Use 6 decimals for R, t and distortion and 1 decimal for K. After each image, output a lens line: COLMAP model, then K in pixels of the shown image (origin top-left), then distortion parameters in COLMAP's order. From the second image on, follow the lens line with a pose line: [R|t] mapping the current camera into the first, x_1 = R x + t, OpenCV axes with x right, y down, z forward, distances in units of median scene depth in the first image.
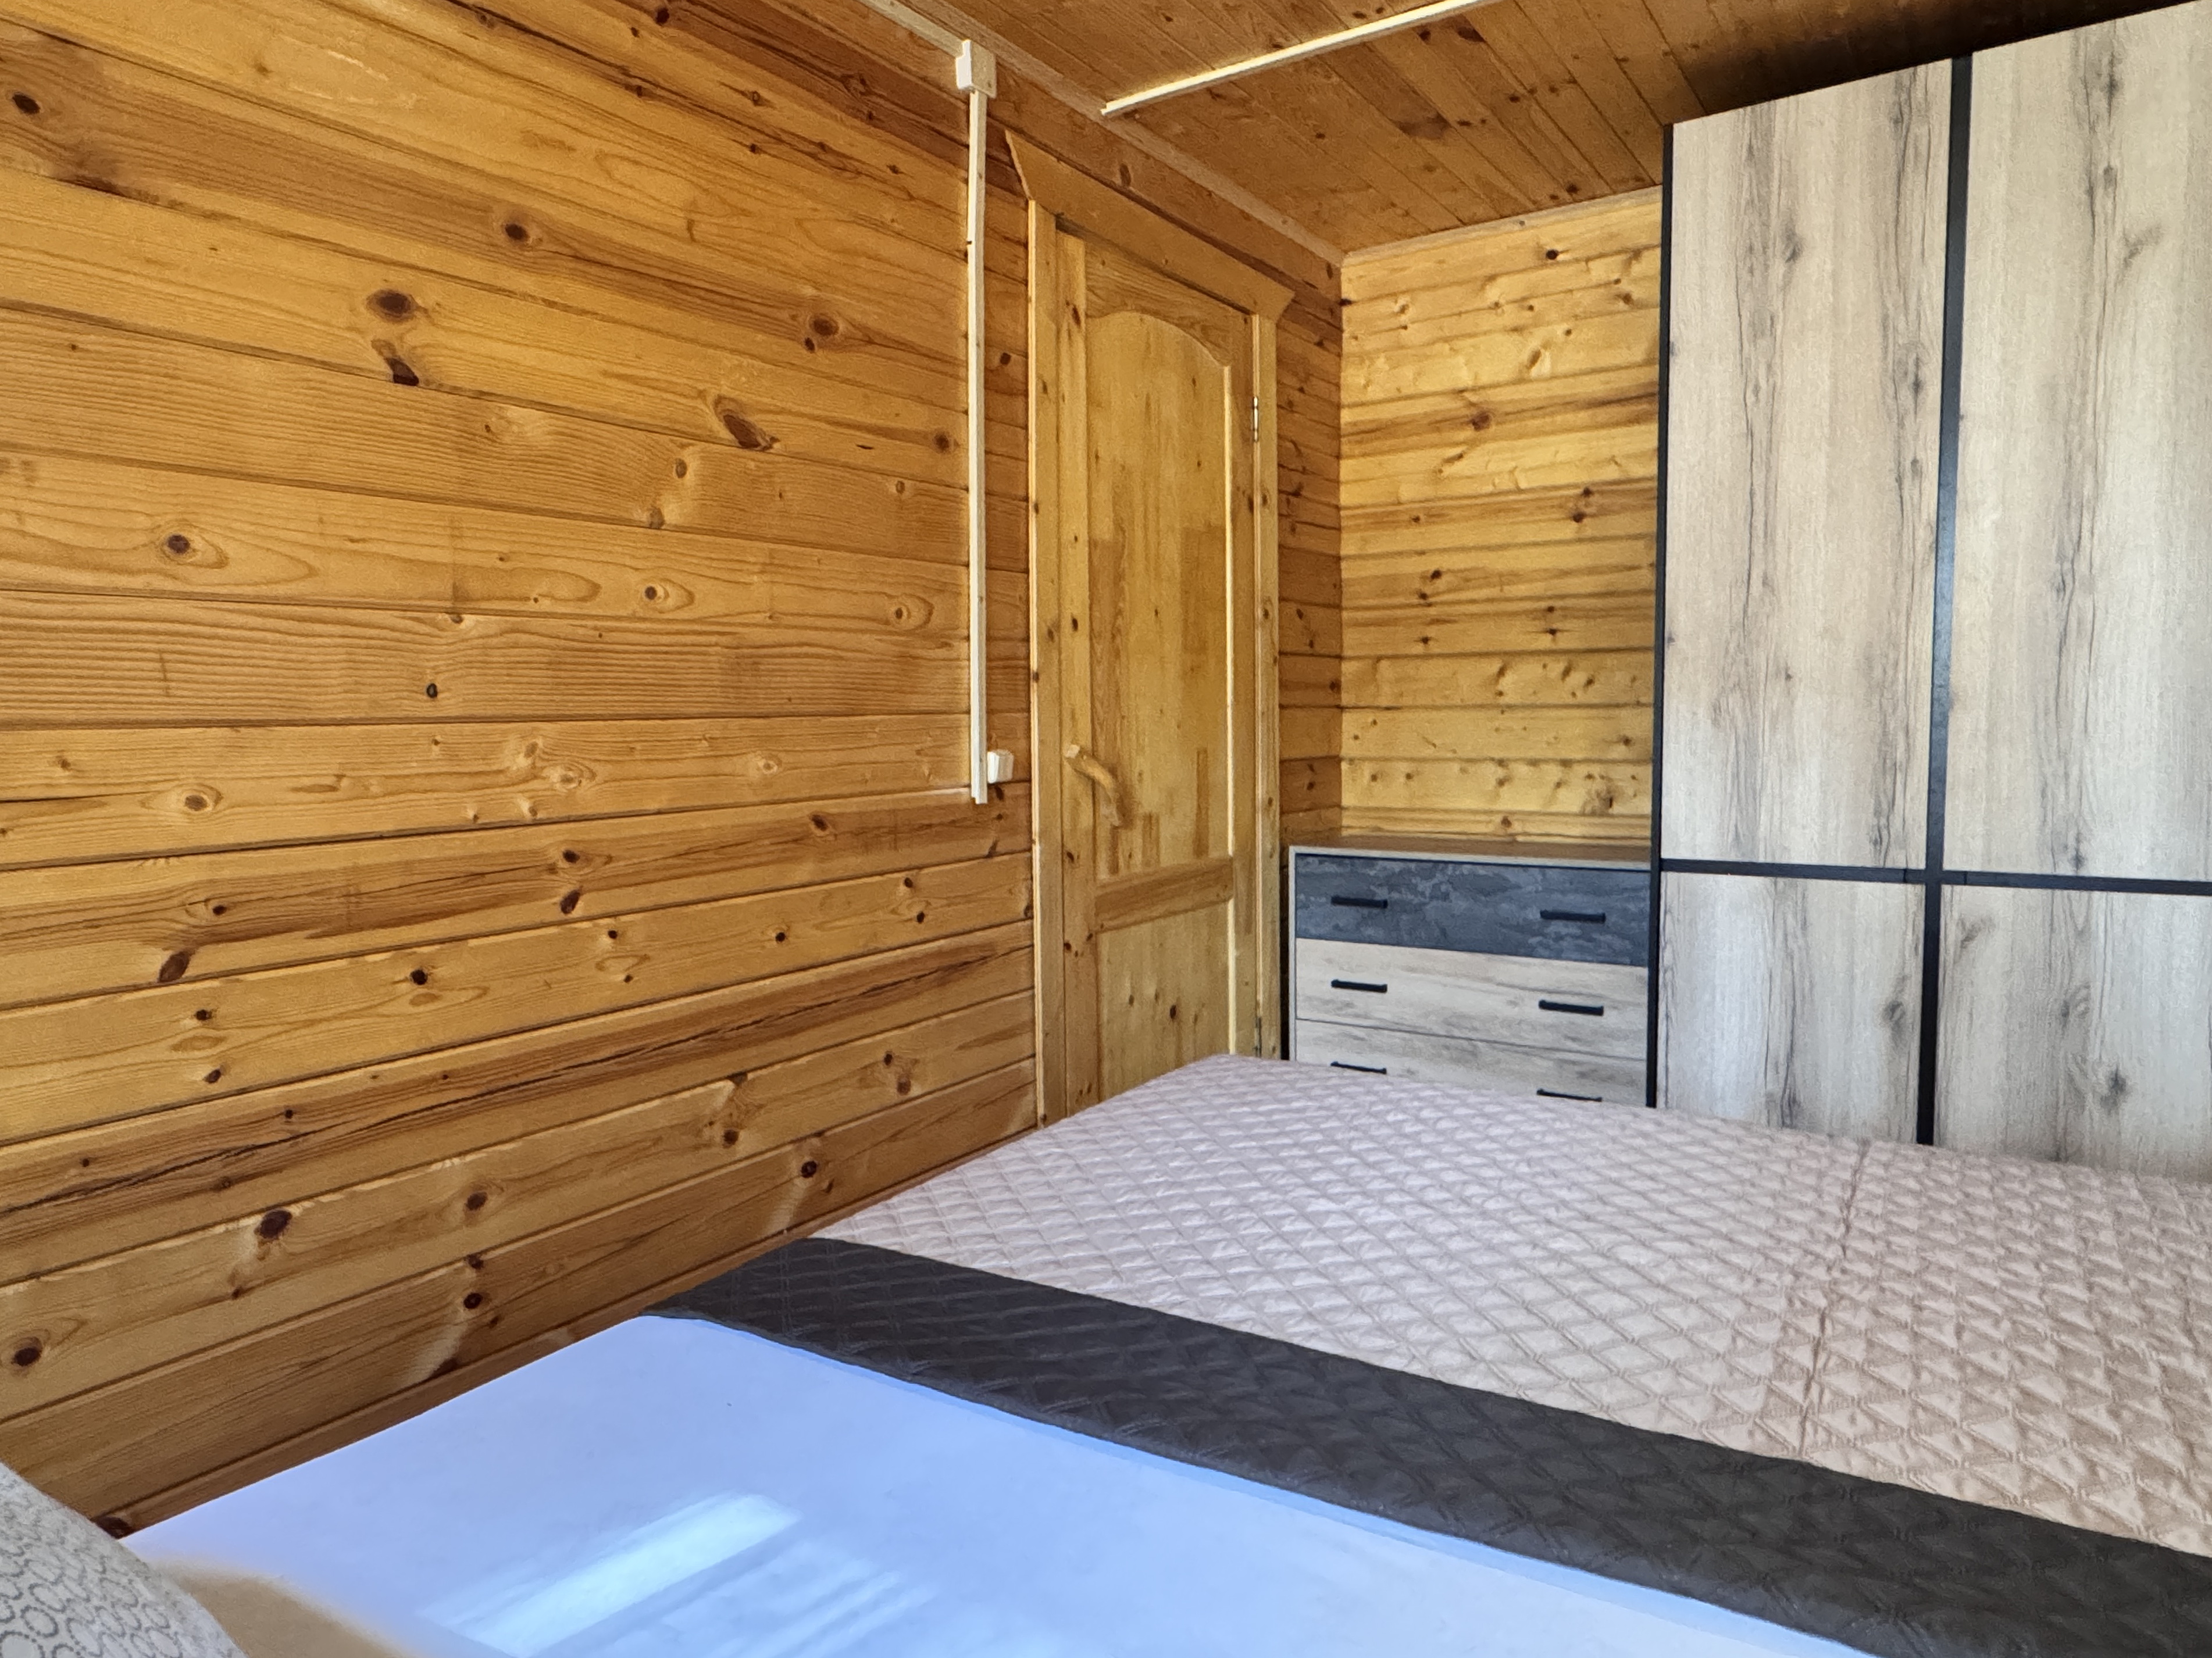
lens RADIAL K [[1417.3, 0, 1106.0], [0, 1417.3, 829.0], [0, 0, 1]] dist [0.004713, 0.002747]
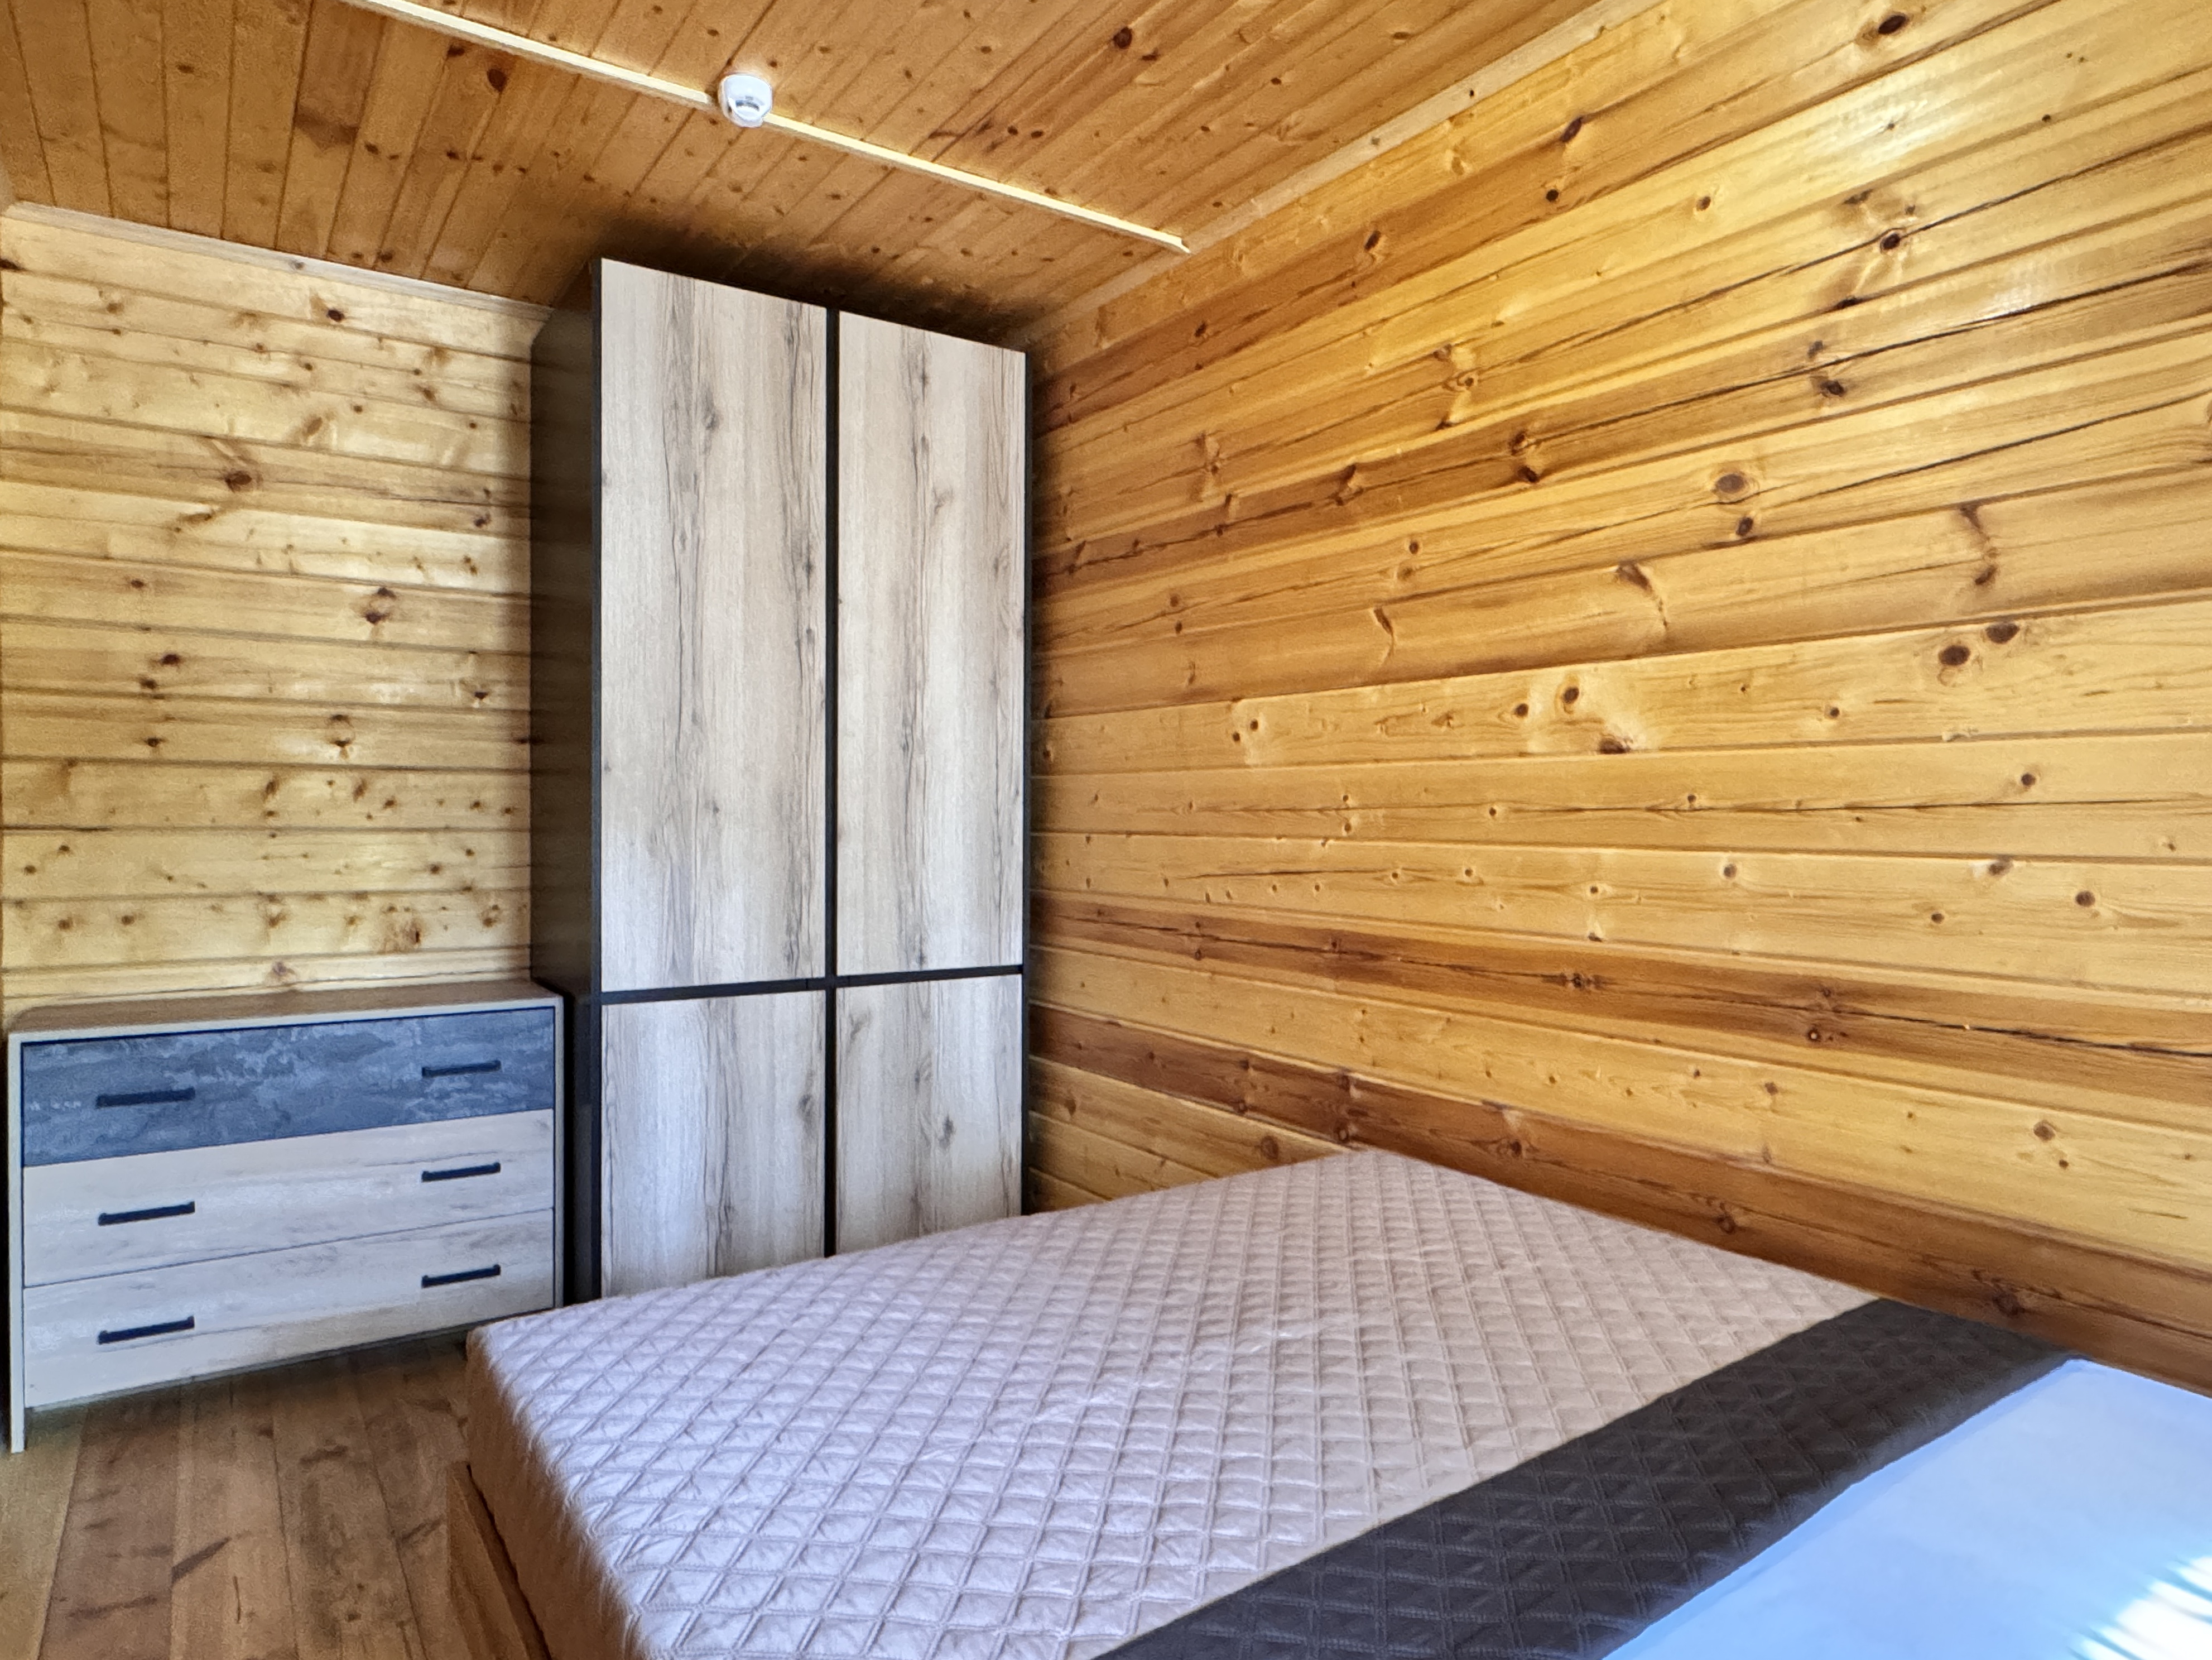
lens RADIAL K [[1358.2, 0, 1067.0], [0, 1358.2, 830.8], [0, 0, 1]] dist [-0.002265, 0.000971]
pose [[0.377730, 0.002507, 0.925912, -0.313889], [0.062700, 0.997632, -0.028280, -0.038826], [-0.923791, 0.068737, 0.376678, 0.314706]]
